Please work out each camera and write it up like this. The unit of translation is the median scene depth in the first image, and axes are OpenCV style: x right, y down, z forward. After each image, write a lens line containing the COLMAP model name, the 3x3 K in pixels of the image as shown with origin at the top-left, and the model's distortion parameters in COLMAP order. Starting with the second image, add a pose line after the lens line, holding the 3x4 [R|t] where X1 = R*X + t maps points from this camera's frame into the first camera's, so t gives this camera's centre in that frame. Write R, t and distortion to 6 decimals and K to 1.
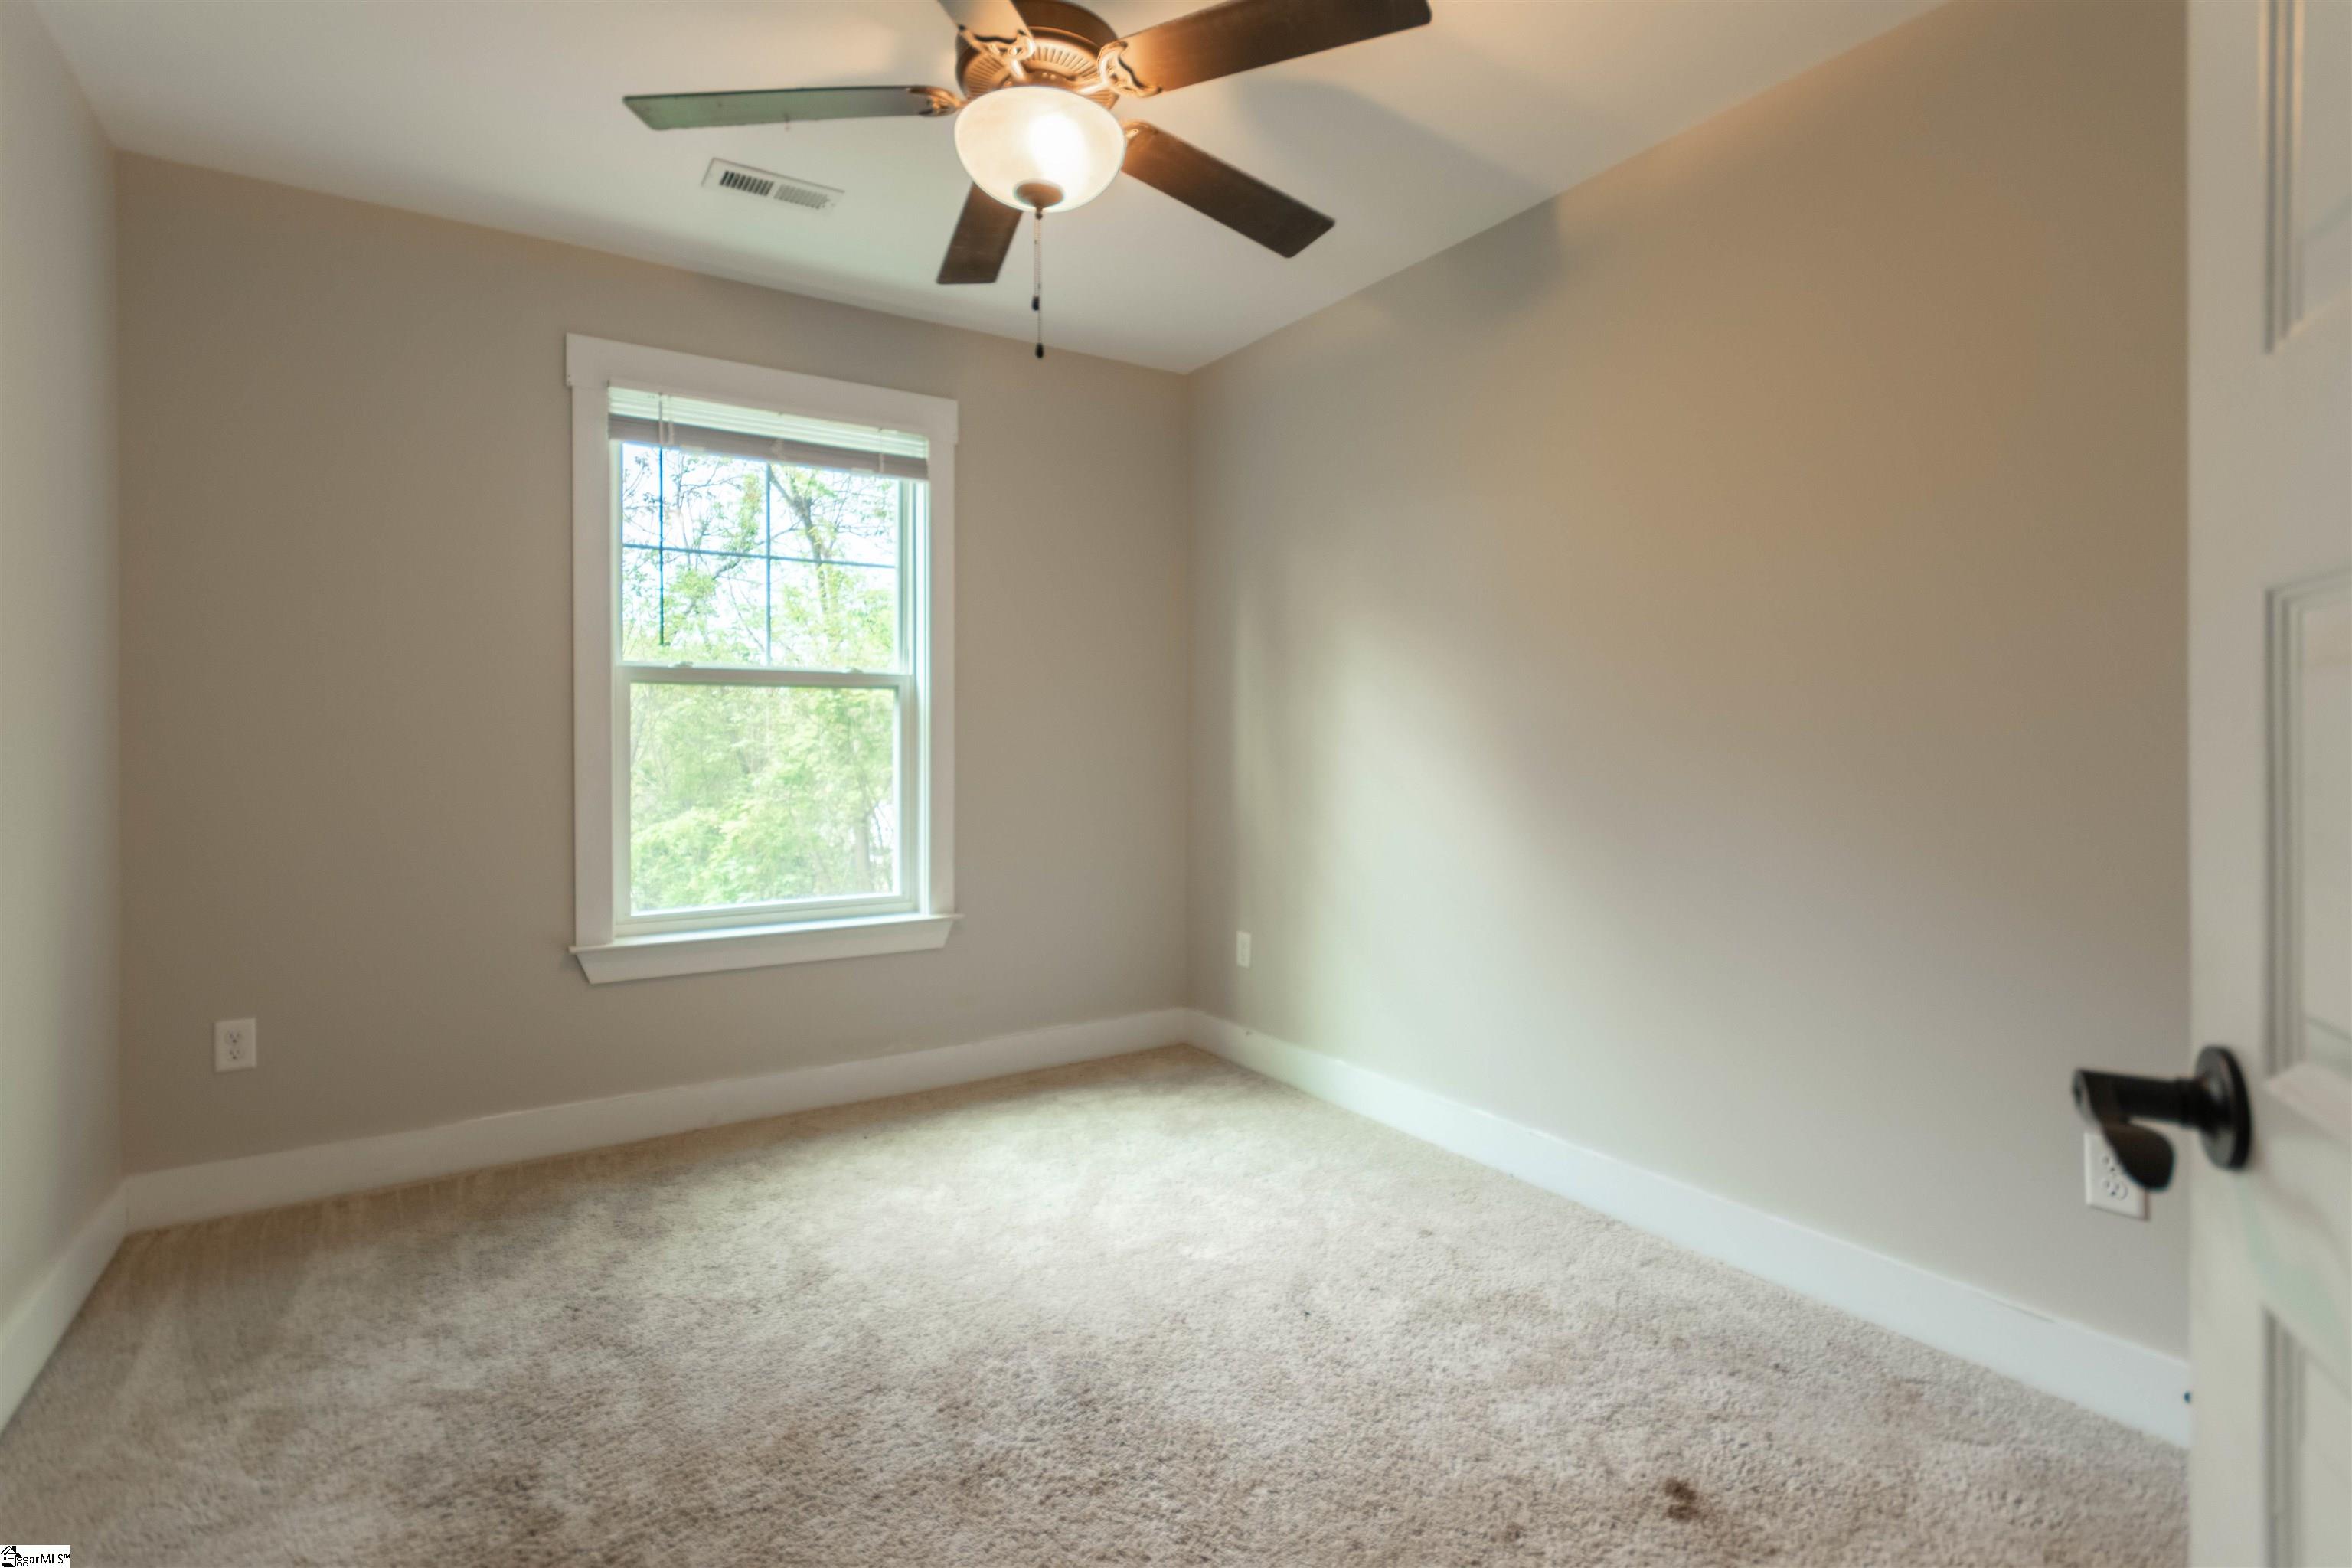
lens RADIAL K [[1126.1, 0, 1178.8], [0, 1126.1, 760.4], [0, 0, 1]] dist [-0.000909, -0.000097]
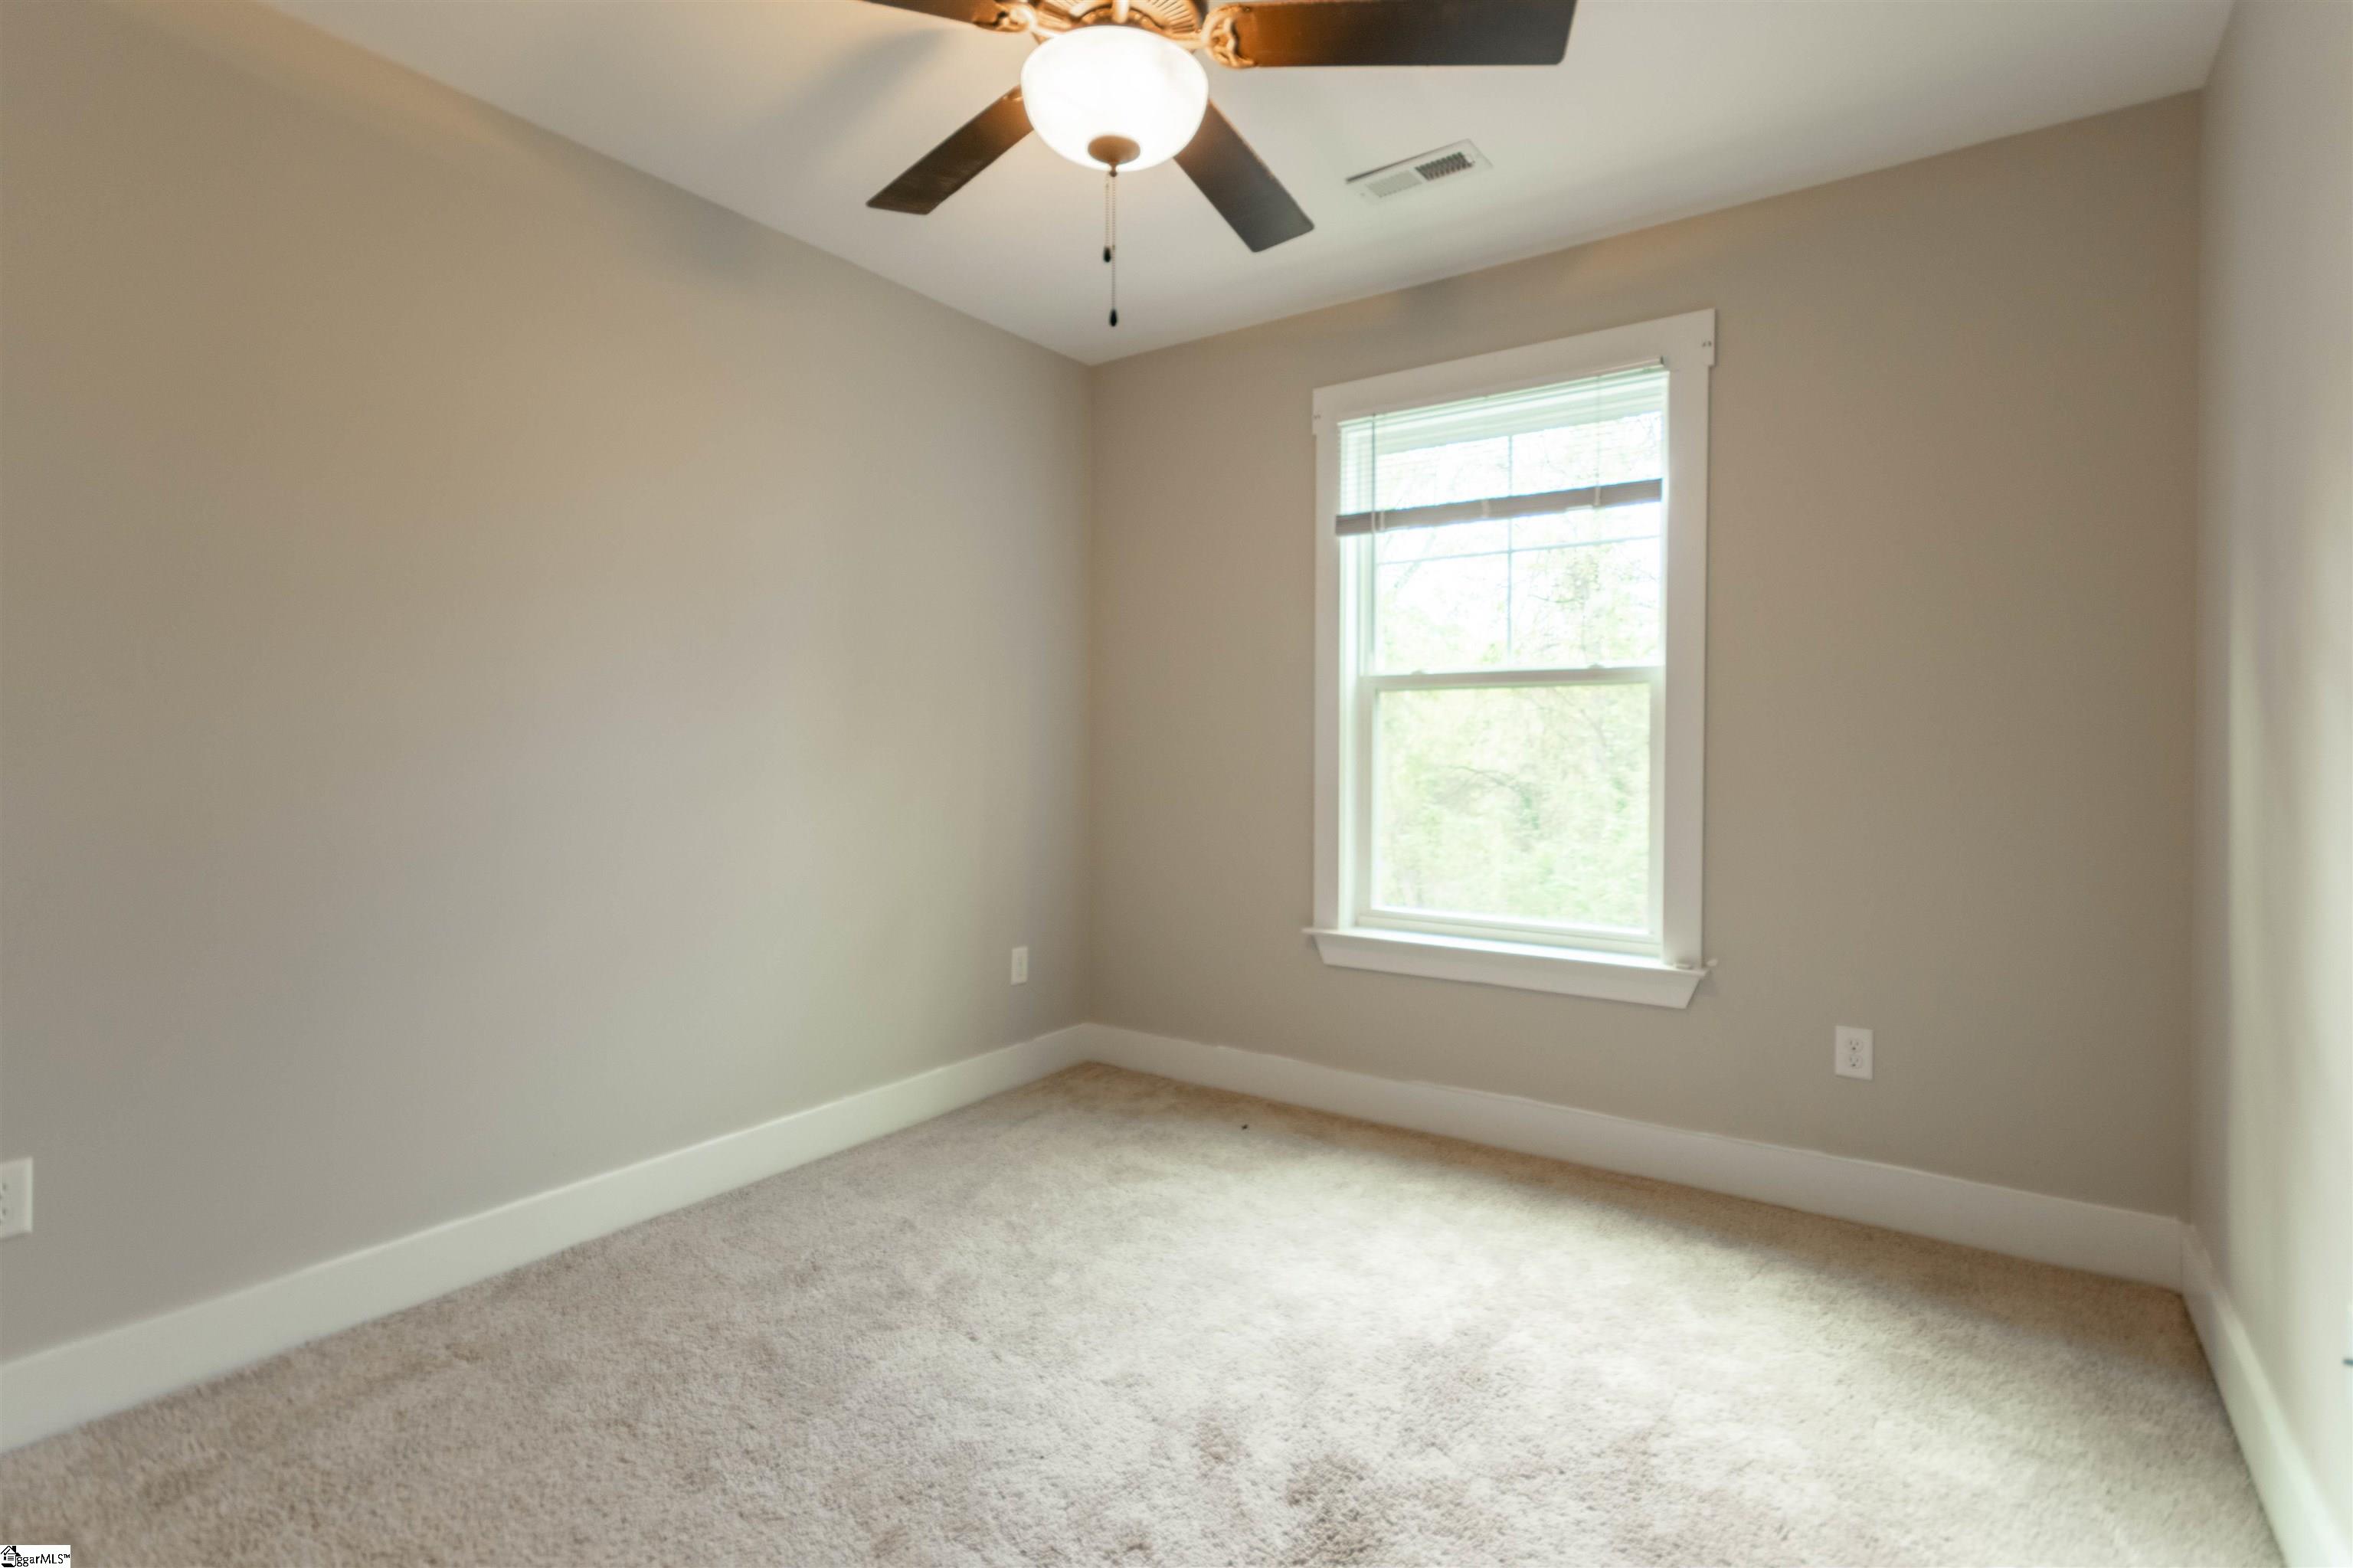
lens RADIAL K [[1149.9, 0, 1157.7], [0, 1149.9, 753.3], [0, 0, 1]] dist [0.002302, 0.000991]
pose [[0.369114, -0.000636, -0.929384, 0.436403], [-0.020046, 0.999762, -0.008645, 0.002391], [0.929168, 0.021822, 0.369013, 0.392091]]
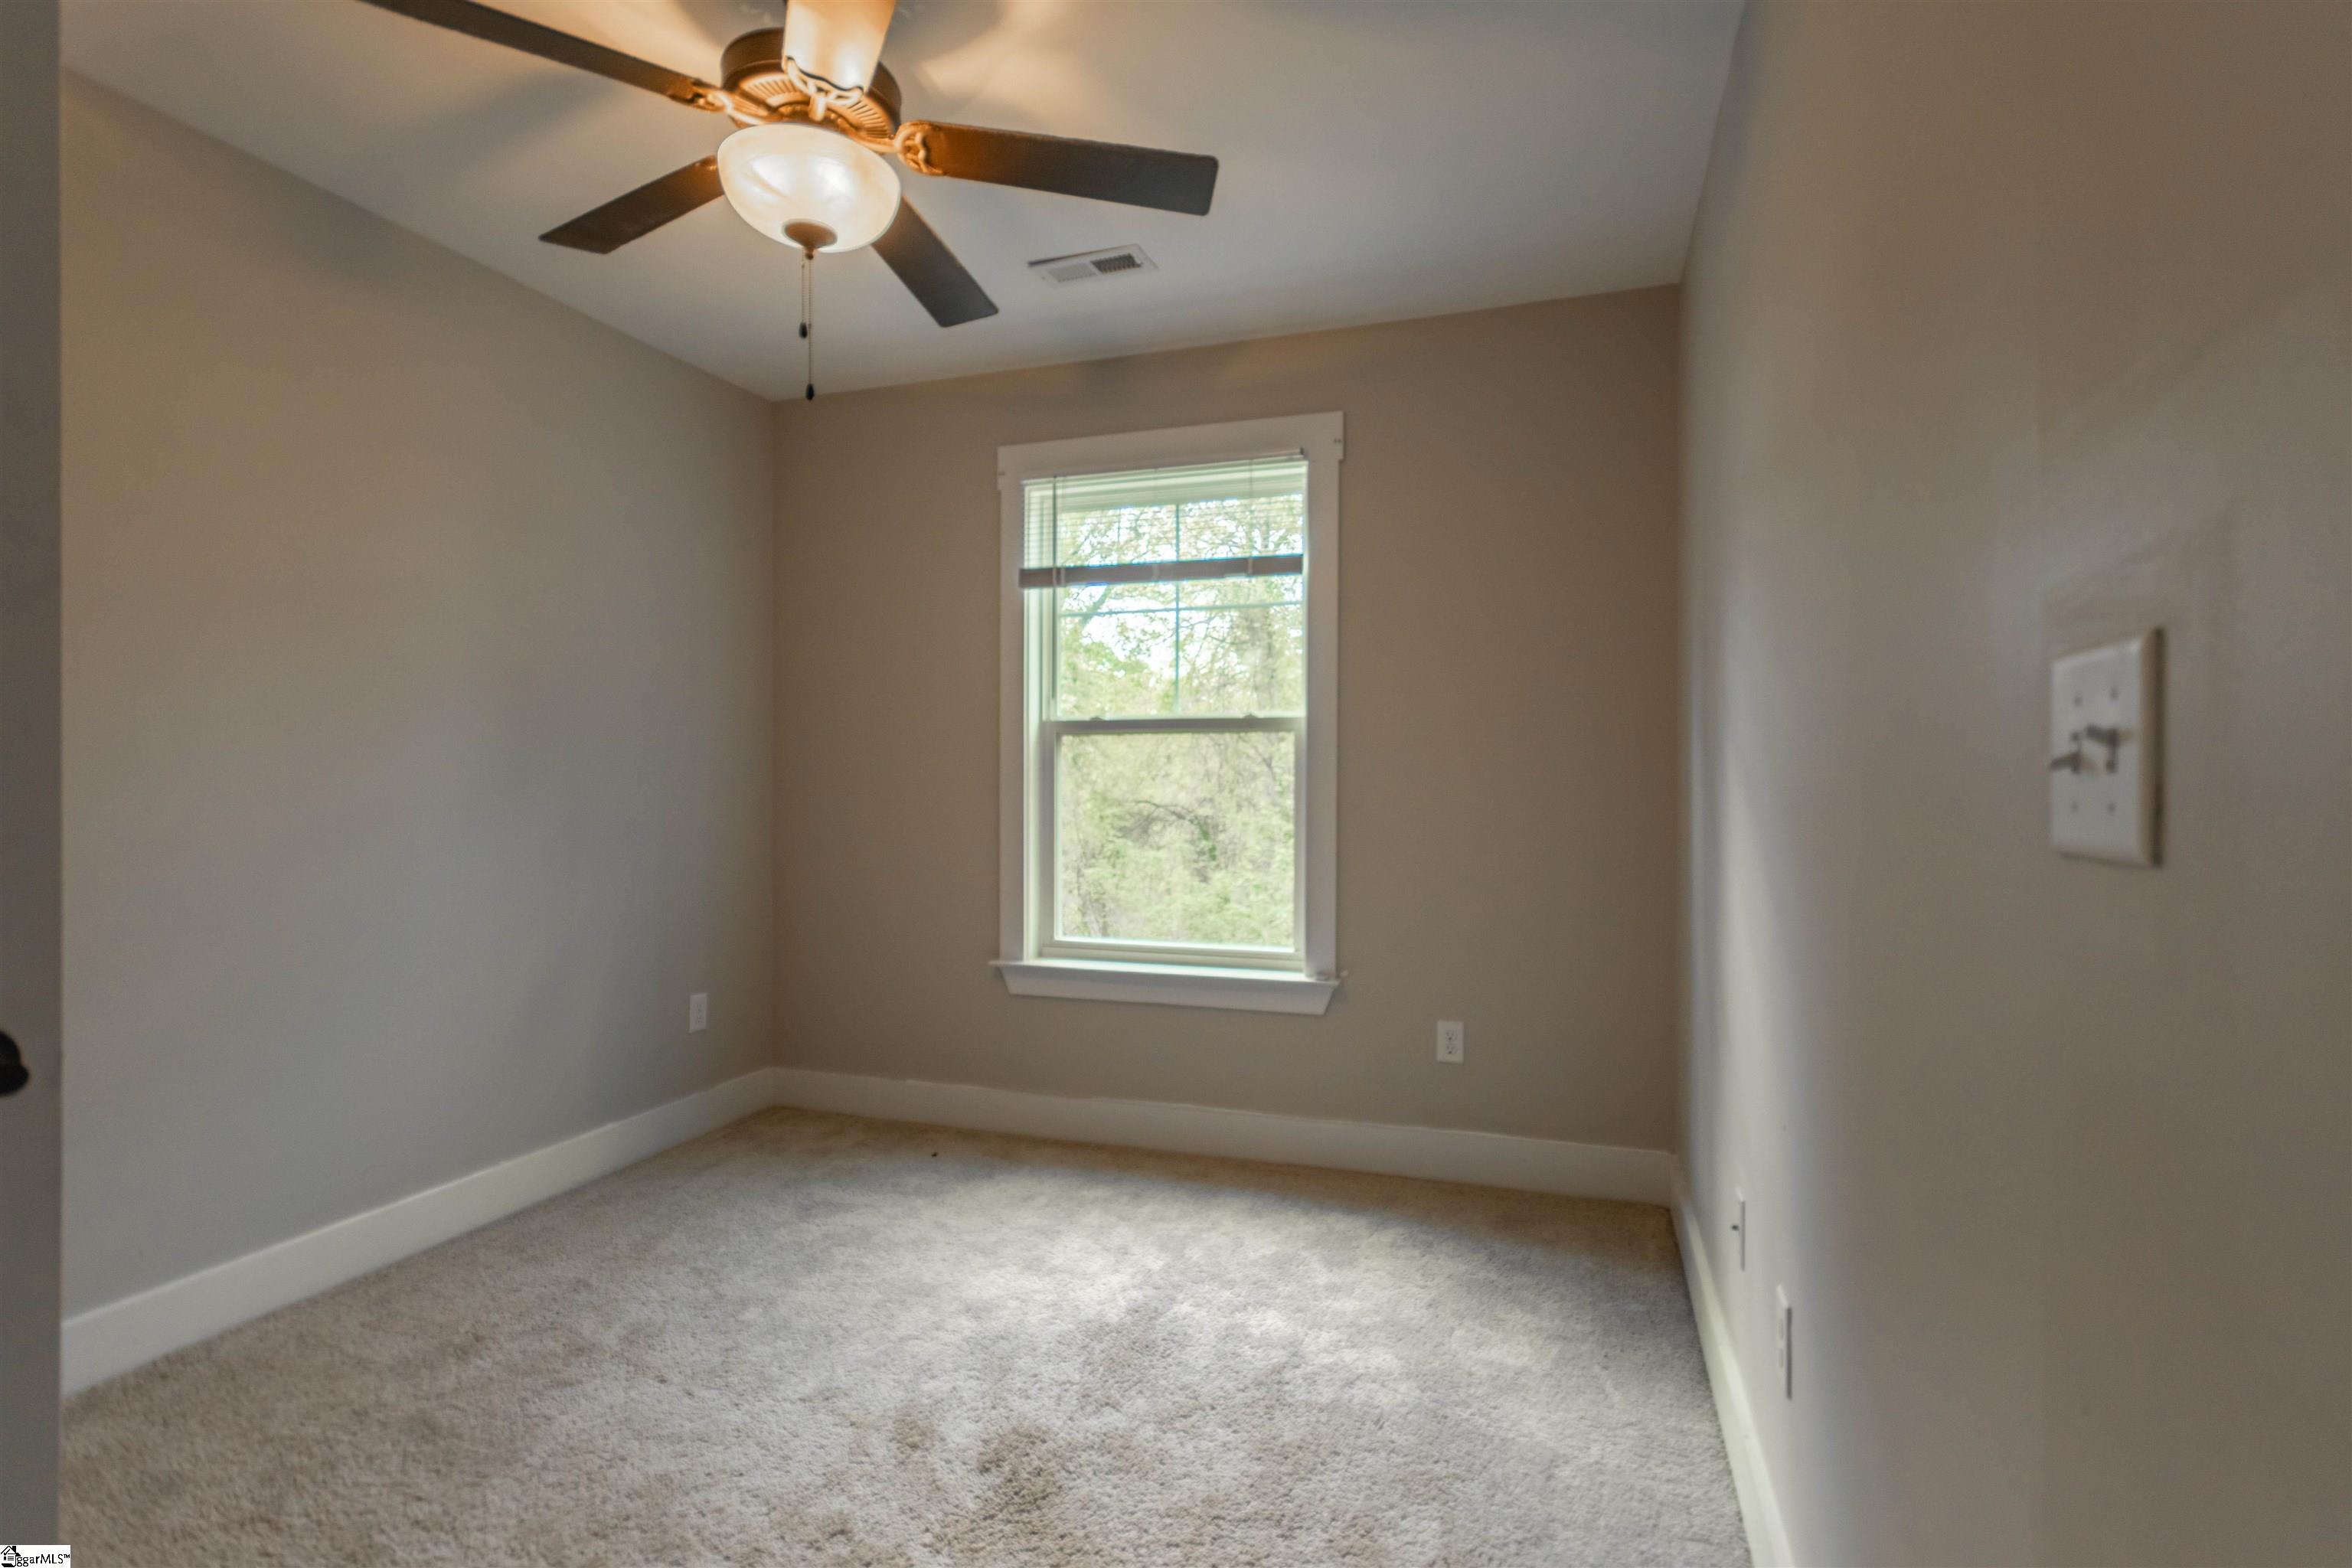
lens RADIAL K [[1171.9, 0, 1176.0], [0, 1171.9, 784.0], [0, 0, 1]] dist [0.002350, 0.001086]
pose [[0.614874, -0.005045, -0.788610, 0.502625], [-0.012751, 0.999785, -0.016337, -0.002735], [0.788523, 0.020101, 0.614677, 0.354499]]
